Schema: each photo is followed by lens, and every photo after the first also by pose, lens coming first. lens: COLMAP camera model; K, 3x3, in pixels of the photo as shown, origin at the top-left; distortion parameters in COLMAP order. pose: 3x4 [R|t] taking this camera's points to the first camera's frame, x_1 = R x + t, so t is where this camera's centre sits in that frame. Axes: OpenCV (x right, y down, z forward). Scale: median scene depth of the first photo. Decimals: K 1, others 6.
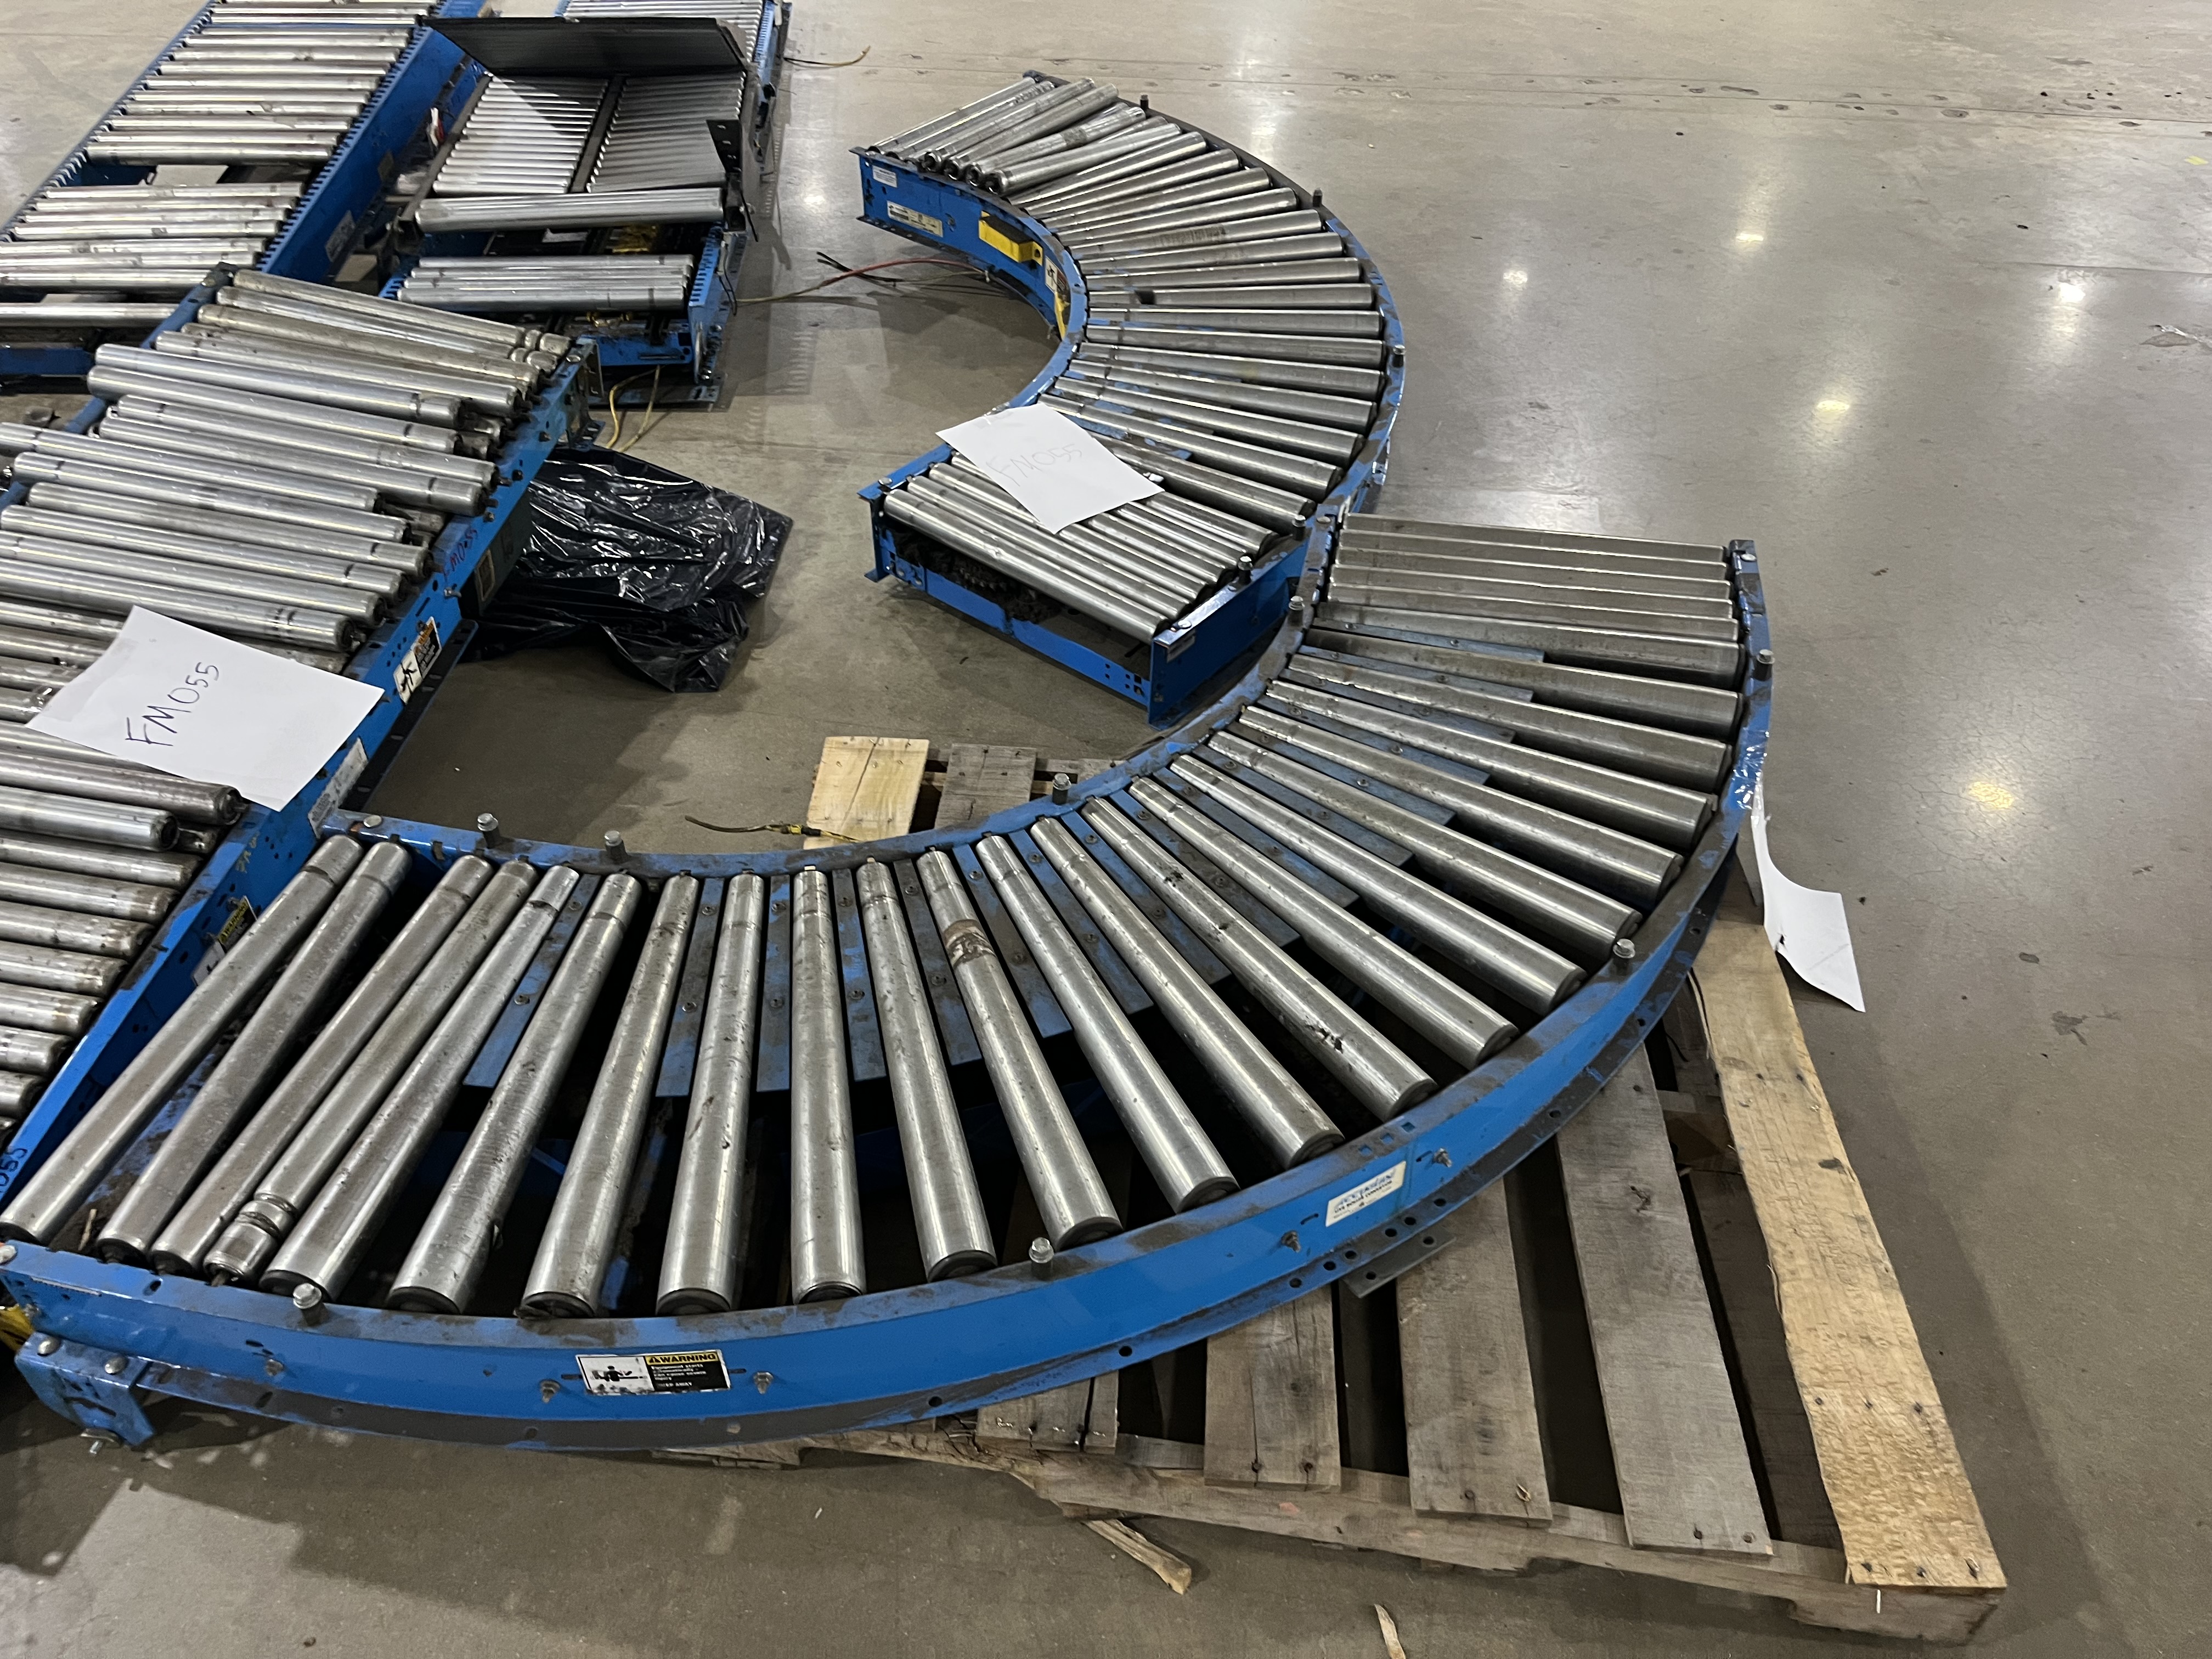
lens RADIAL K [[1659.4, 0, 1106.0], [0, 1659.4, 829.5], [0, 0, 1]] dist [0.072304, -0.104242]
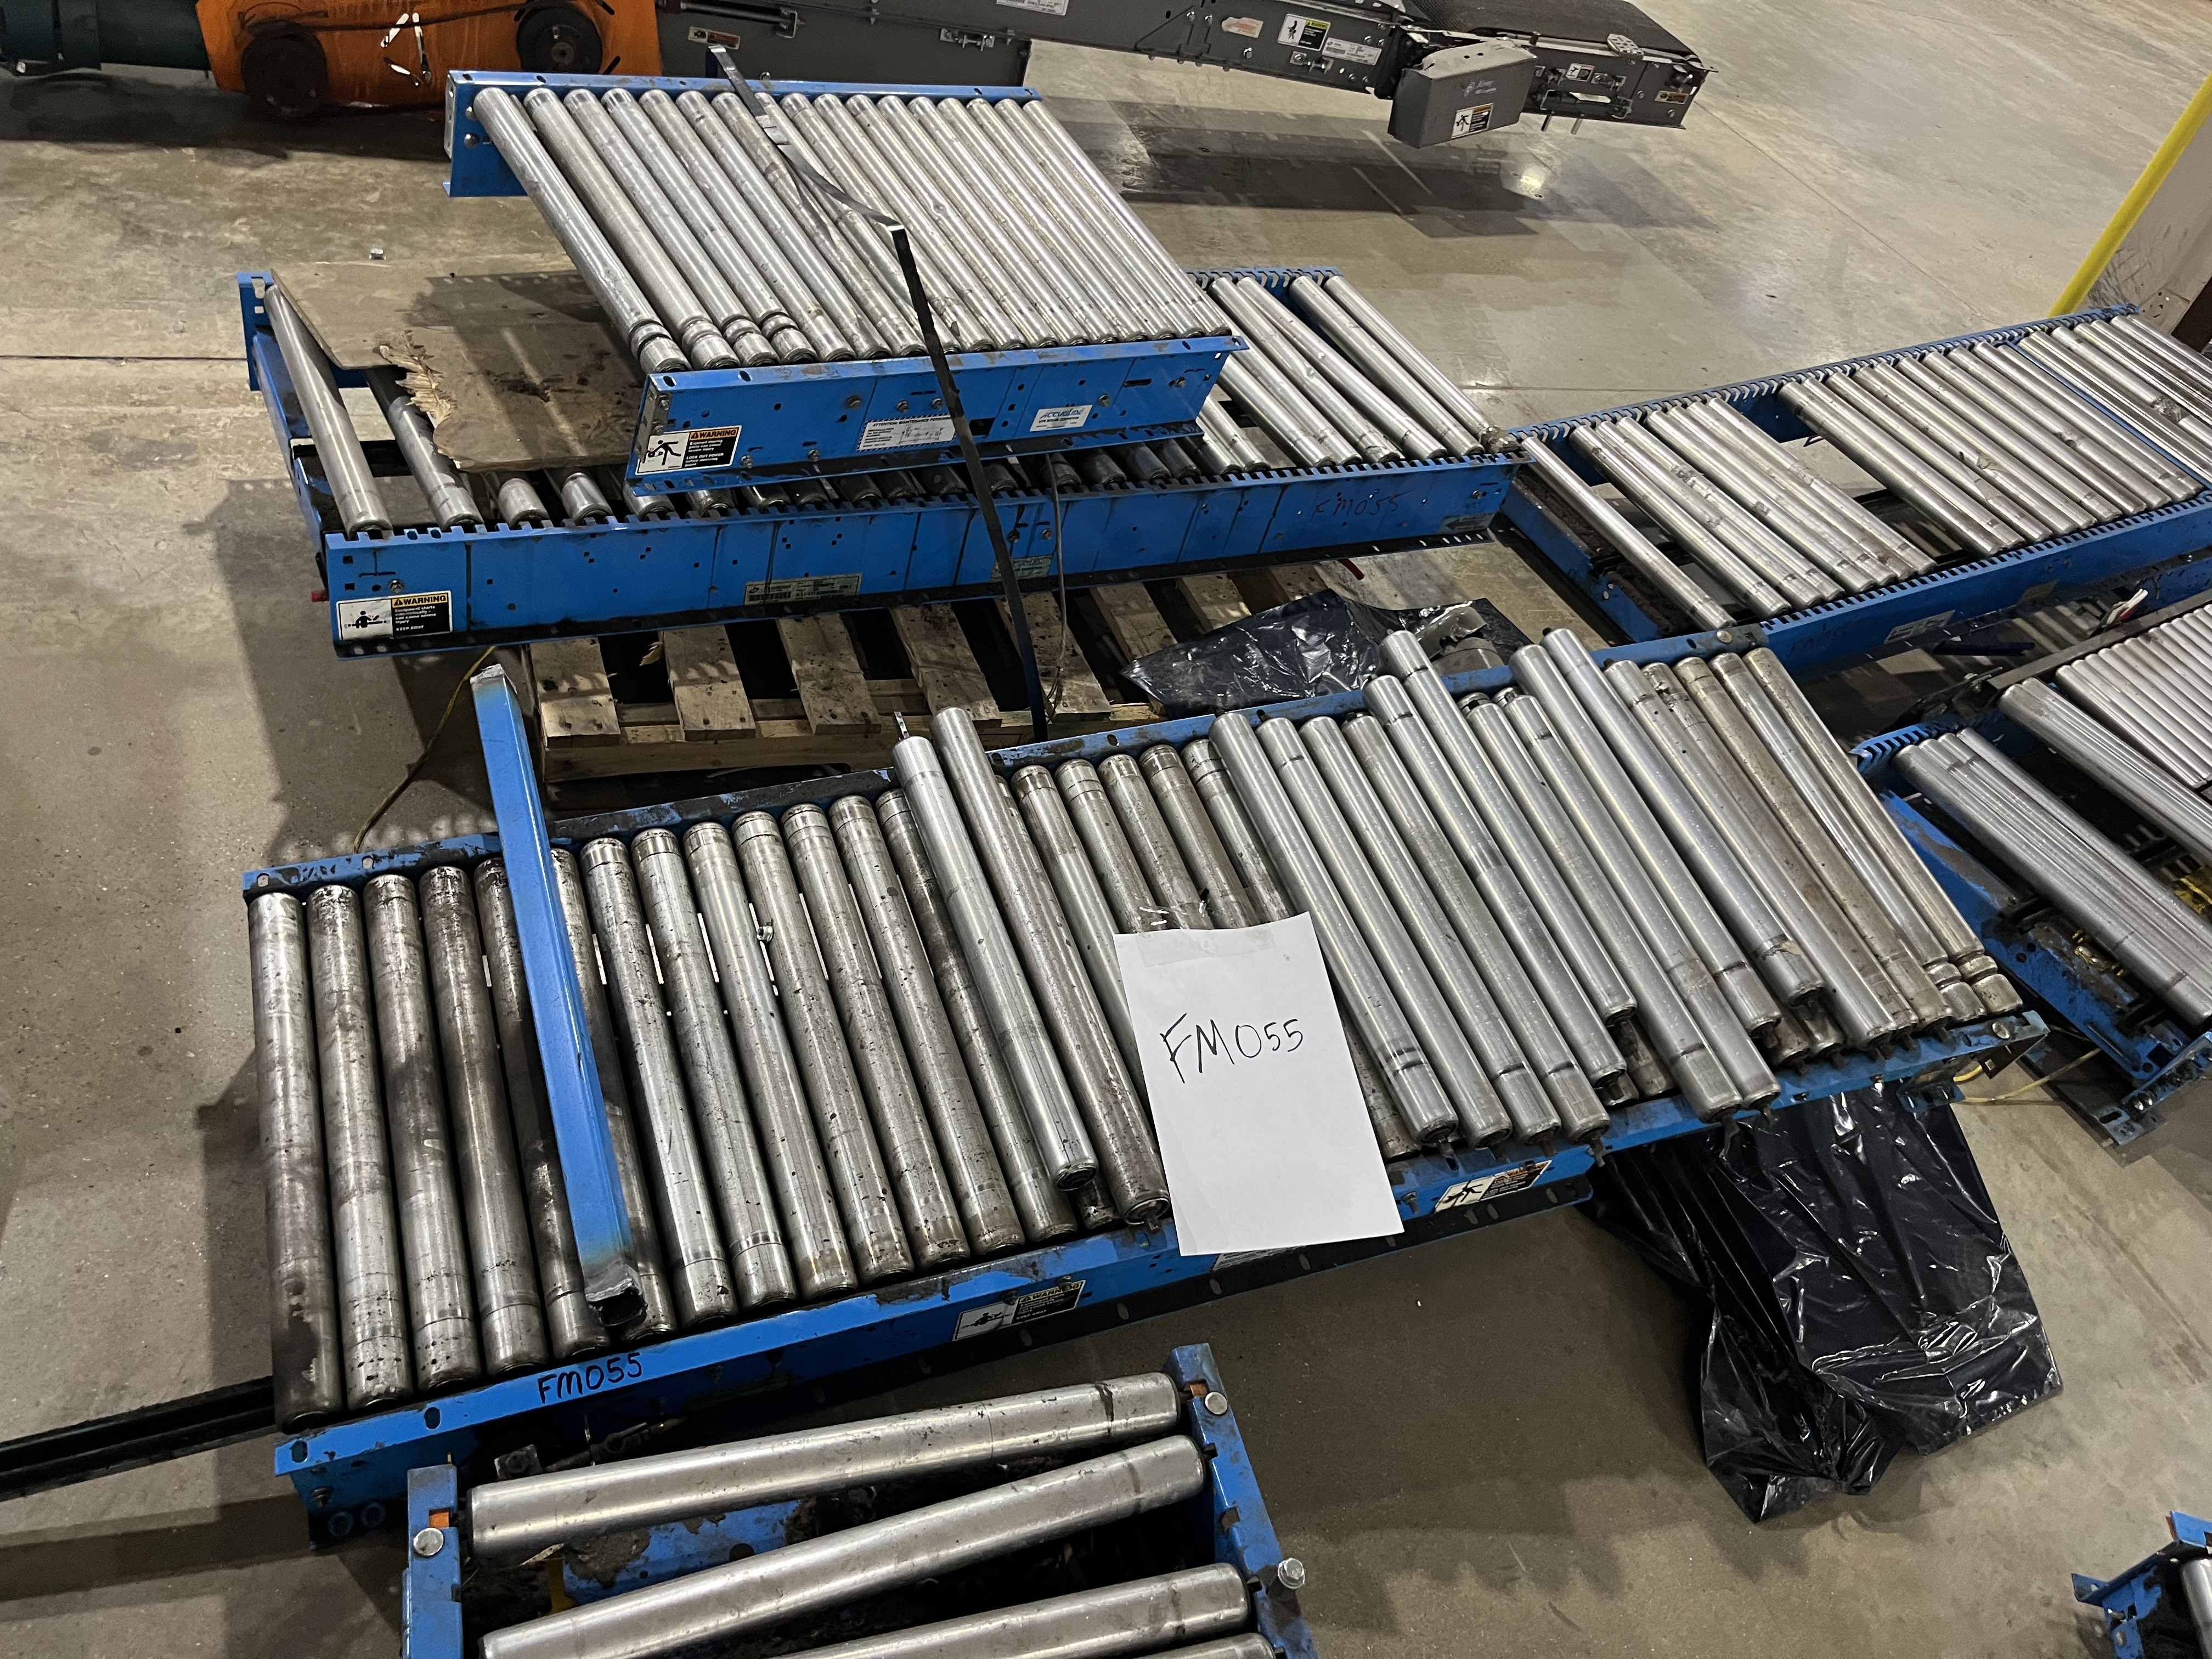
lens RADIAL K [[1659.4, 0, 1106.0], [0, 1659.4, 829.5], [0, 0, 1]] dist [0.072304, -0.104242]
pose [[0.480489, 0.682058, -0.551296, -0.139675], [-0.732860, 0.657548, 0.174779, -0.153348], [0.481712, 0.320043, 0.815798, 0.188379]]
